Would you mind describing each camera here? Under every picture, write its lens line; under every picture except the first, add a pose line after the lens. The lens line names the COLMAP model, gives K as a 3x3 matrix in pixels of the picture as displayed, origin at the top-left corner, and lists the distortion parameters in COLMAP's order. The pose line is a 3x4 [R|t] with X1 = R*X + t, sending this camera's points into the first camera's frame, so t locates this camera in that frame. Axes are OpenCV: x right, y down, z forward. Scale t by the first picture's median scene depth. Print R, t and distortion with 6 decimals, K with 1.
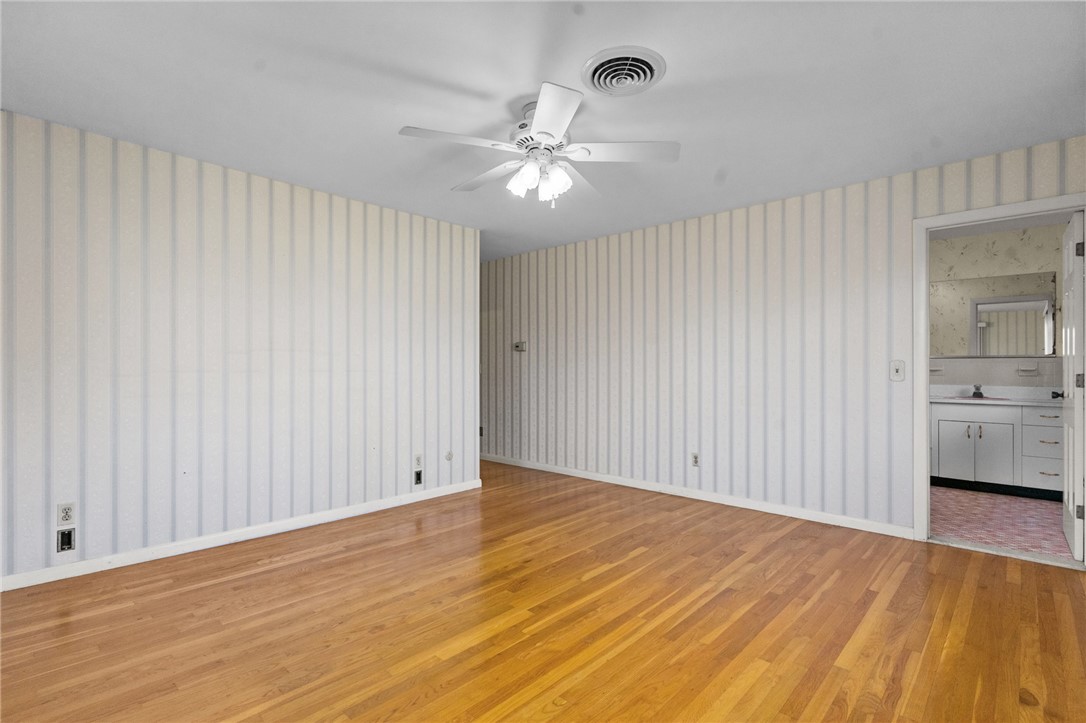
lens RADIAL K [[515.0, 0, 543.0], [0, 515.0, 361.5], [0, 0, 1]] dist [0.003986, -0.000209]
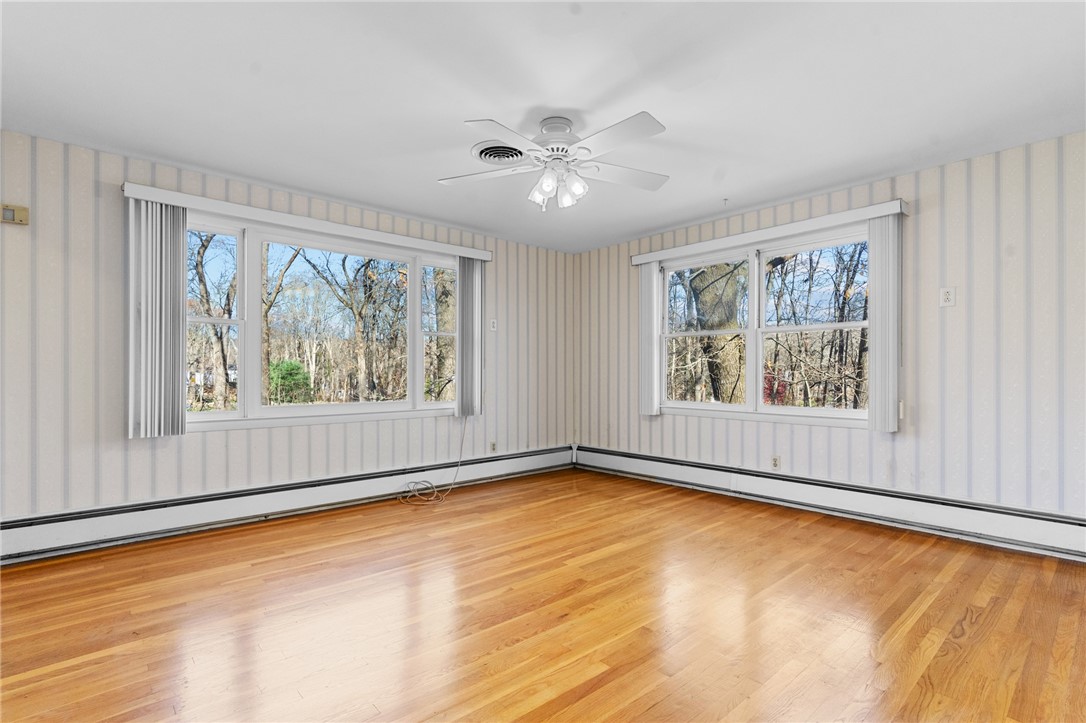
lens RADIAL K [[515.0, 0, 543.0], [0, 515.0, 361.5], [0, 0, 1]] dist [0.003986, -0.000209]
pose [[-0.996144, 0.002413, 0.087698, -0.074198], [-0.000377, 0.999495, -0.031781, 0.047930], [-0.087731, -0.031691, -0.995640, 2.052012]]
